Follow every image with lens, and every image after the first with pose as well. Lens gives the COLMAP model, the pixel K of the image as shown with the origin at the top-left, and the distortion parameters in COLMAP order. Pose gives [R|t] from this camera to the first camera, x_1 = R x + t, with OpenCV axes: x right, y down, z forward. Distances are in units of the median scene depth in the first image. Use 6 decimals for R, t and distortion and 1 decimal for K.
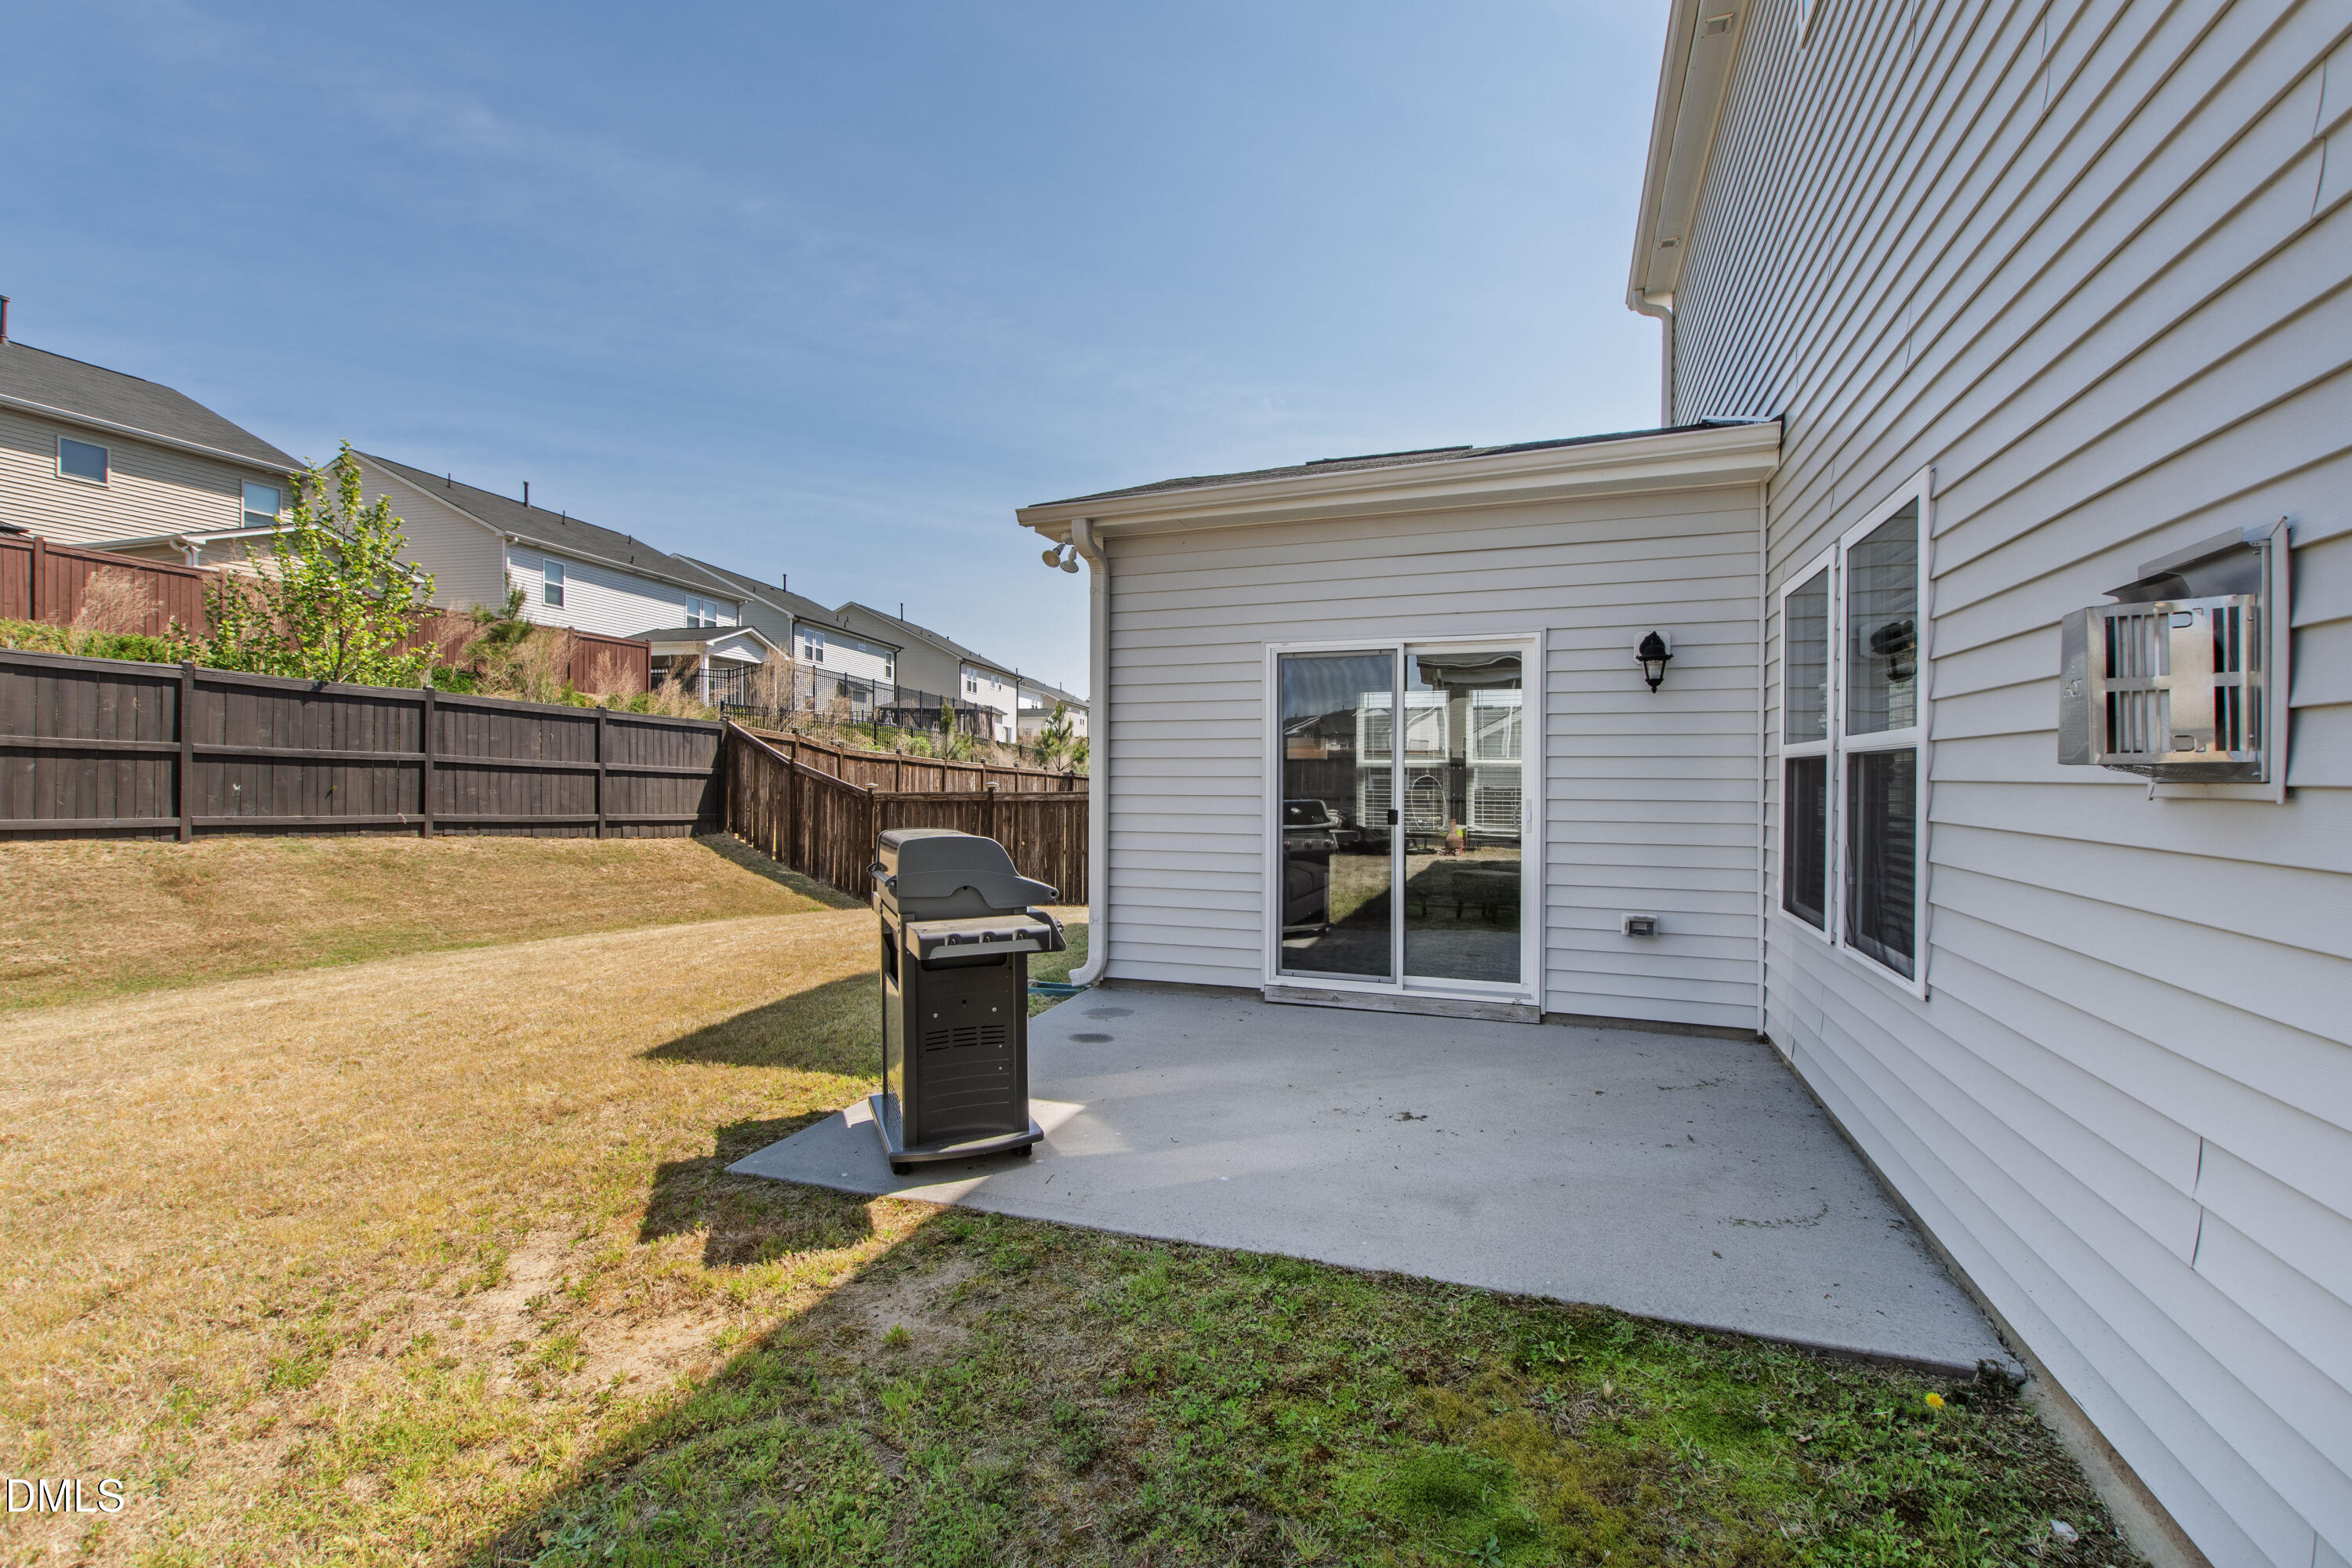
lens RADIAL K [[1034.7, 0, 1159.6], [0, 1034.7, 776.6], [0, 0, 1]] dist [-0.004650, -0.001335]
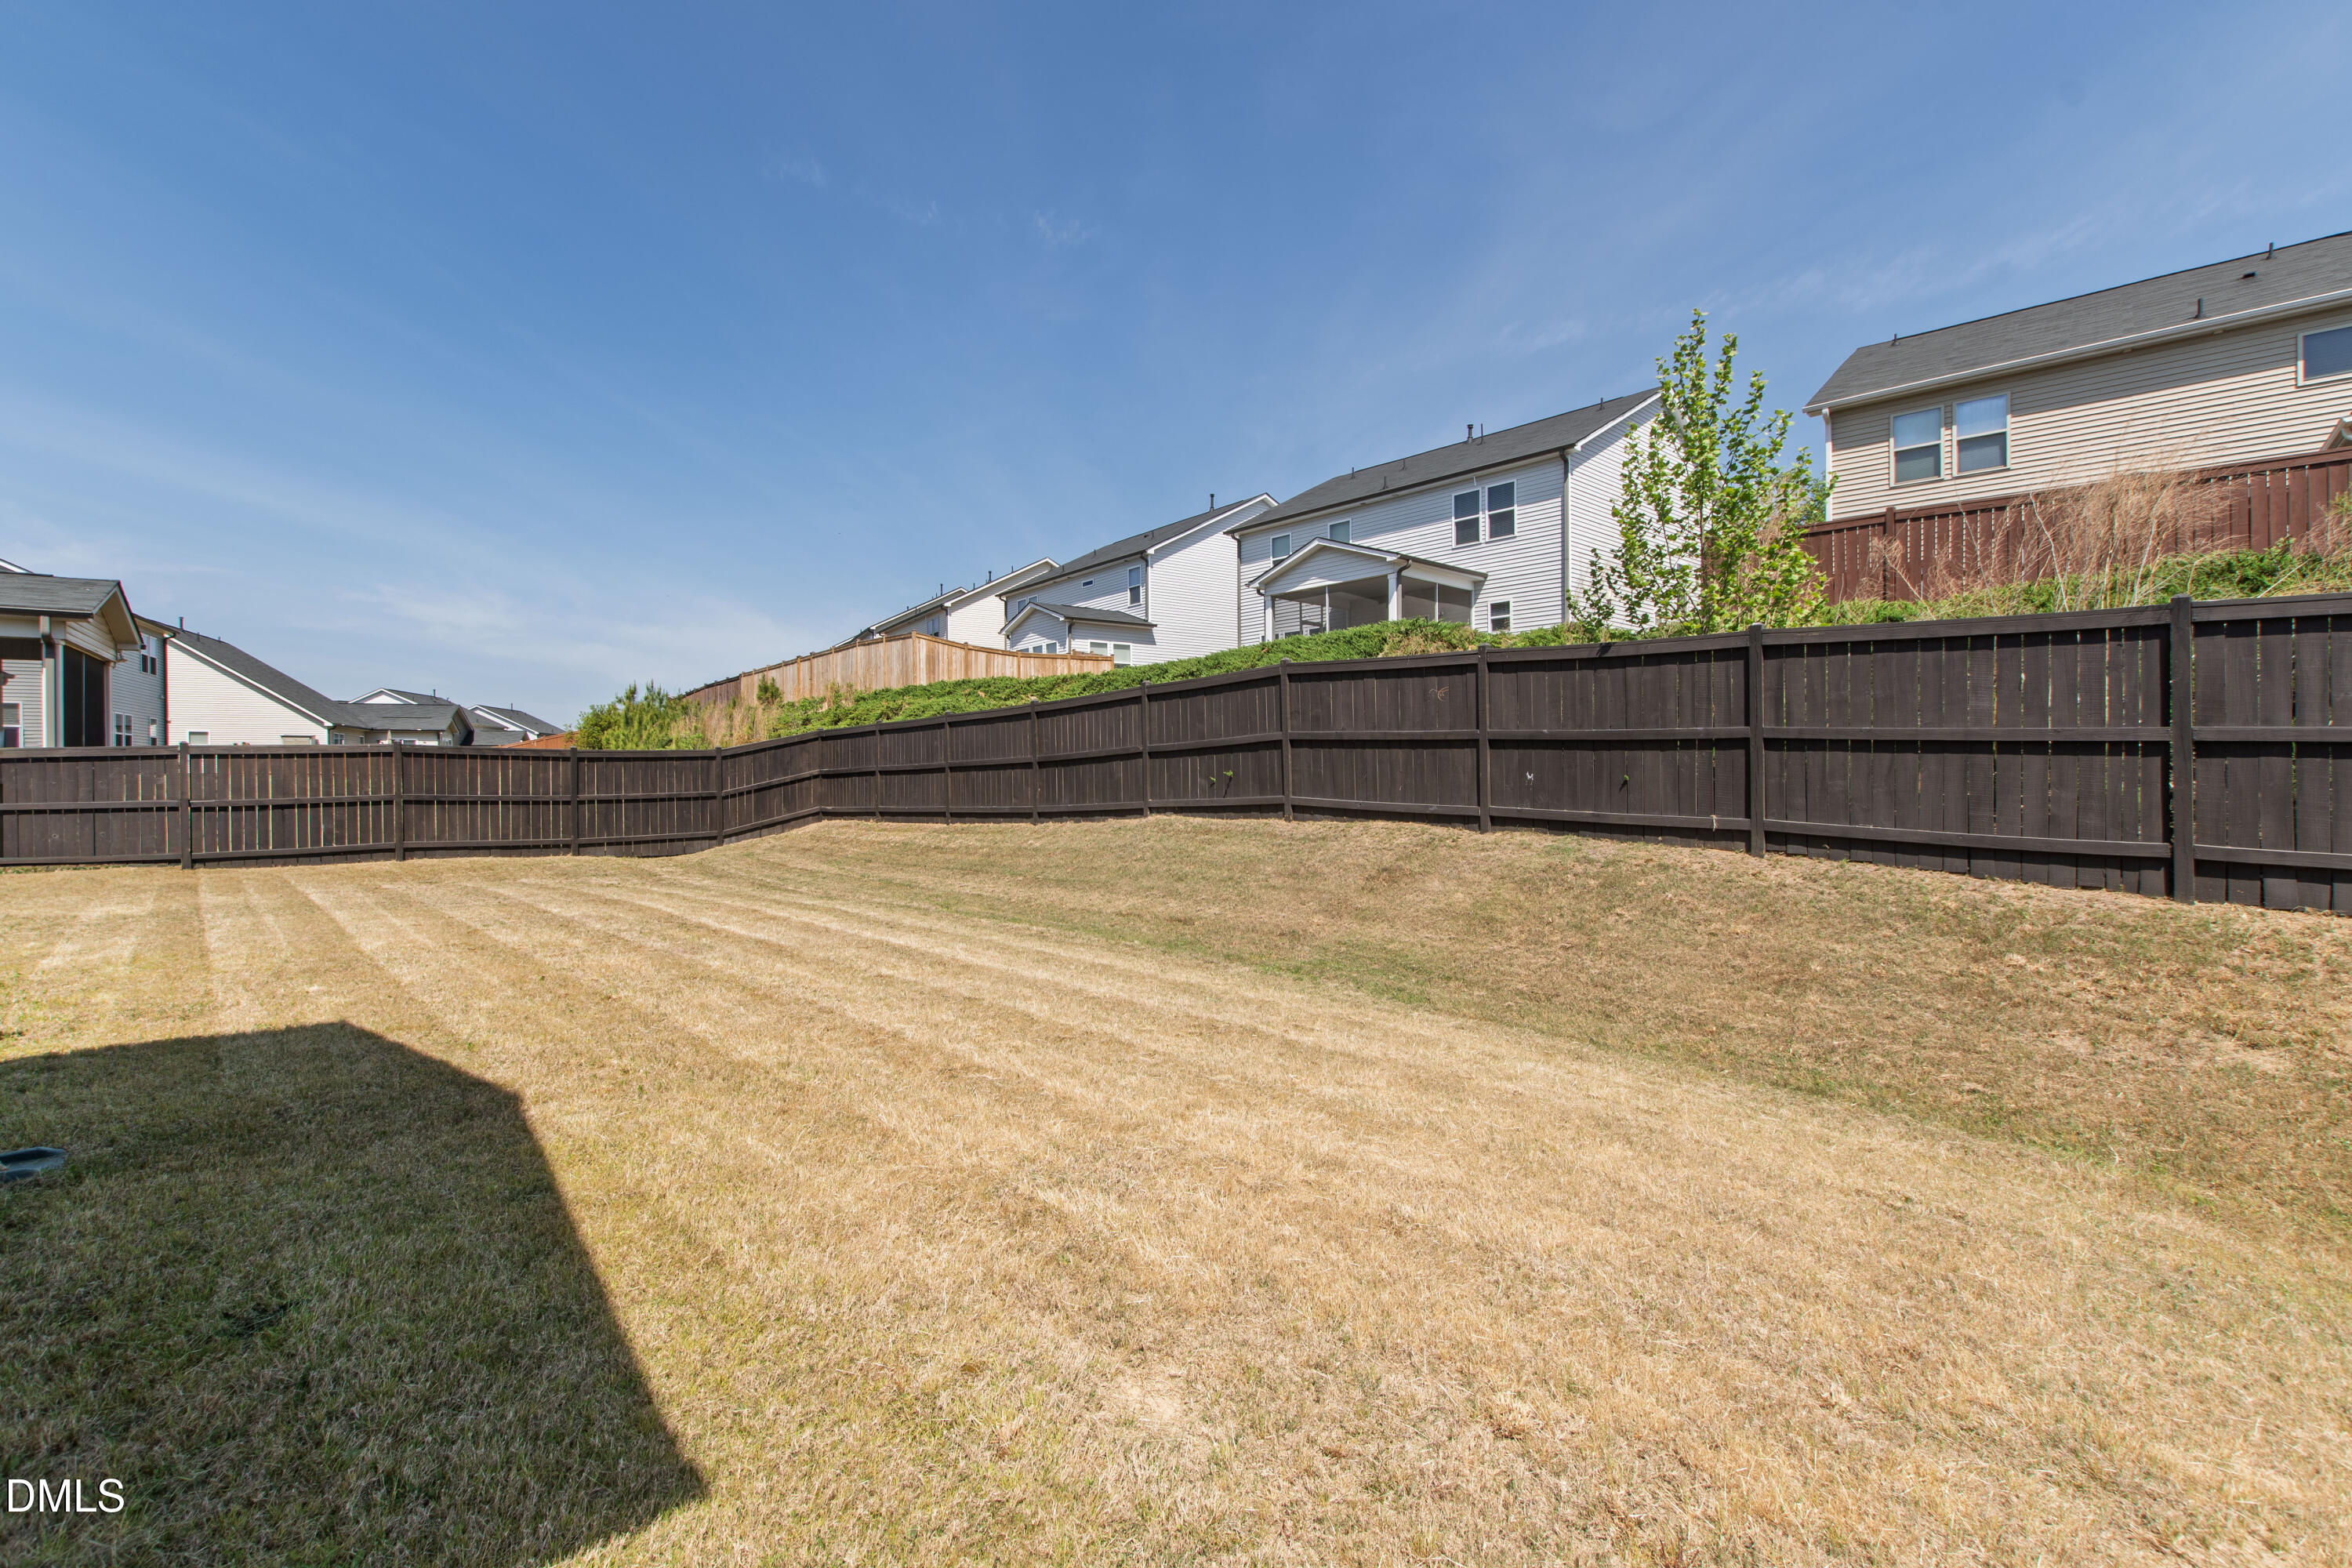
lens RADIAL K [[1034.7, 0, 1171.2], [0, 1034.7, 782.9], [0, 0, 1]] dist [-0.004650, -0.001335]
pose [[-0.430774, 0.011076, -0.902392, 0.052071], [0.004520, 0.999939, 0.010116, 0.006583], [0.902449, 0.000279, -0.430797, 1.151611]]
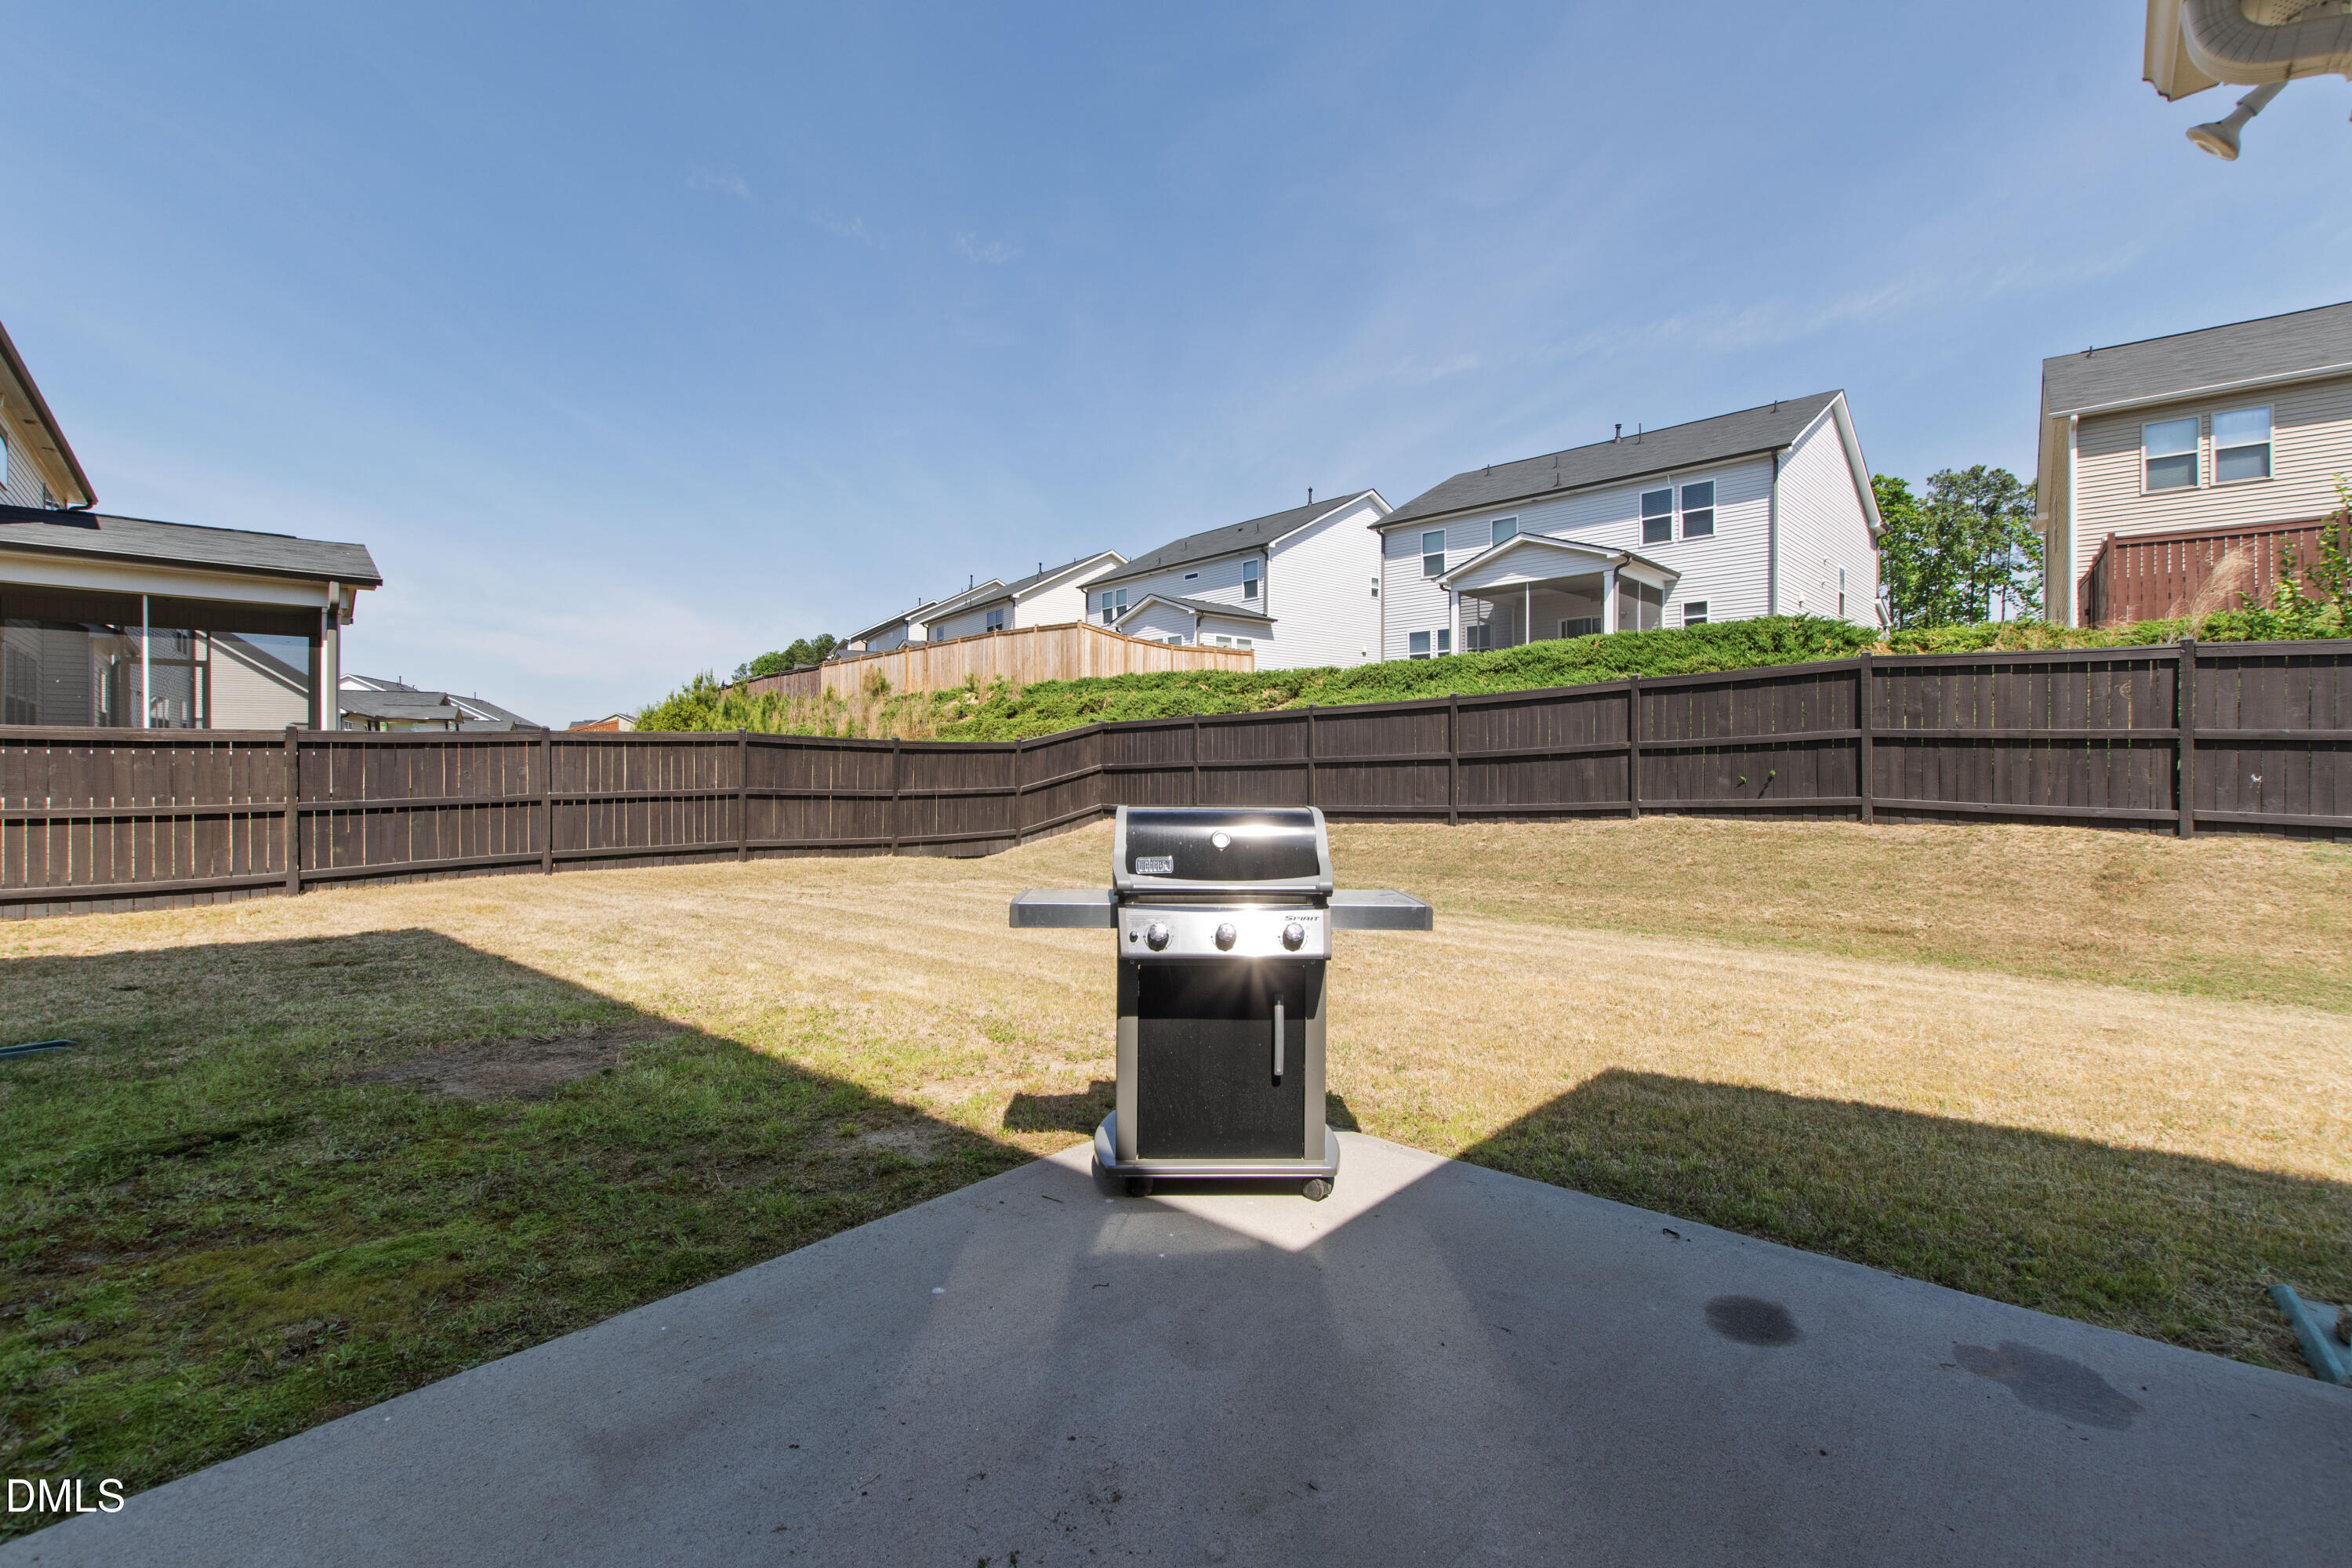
lens RADIAL K [[1034.7, 0, 1155.7], [0, 1034.7, 774.2], [0, 0, 1]] dist [-0.004650, -0.001335]
pose [[-0.374232, 0.001815, -0.927333, 0.237951], [-0.004270, 0.999984, 0.003680, 0.008010], [0.927325, 0.005336, -0.374218, 0.494873]]
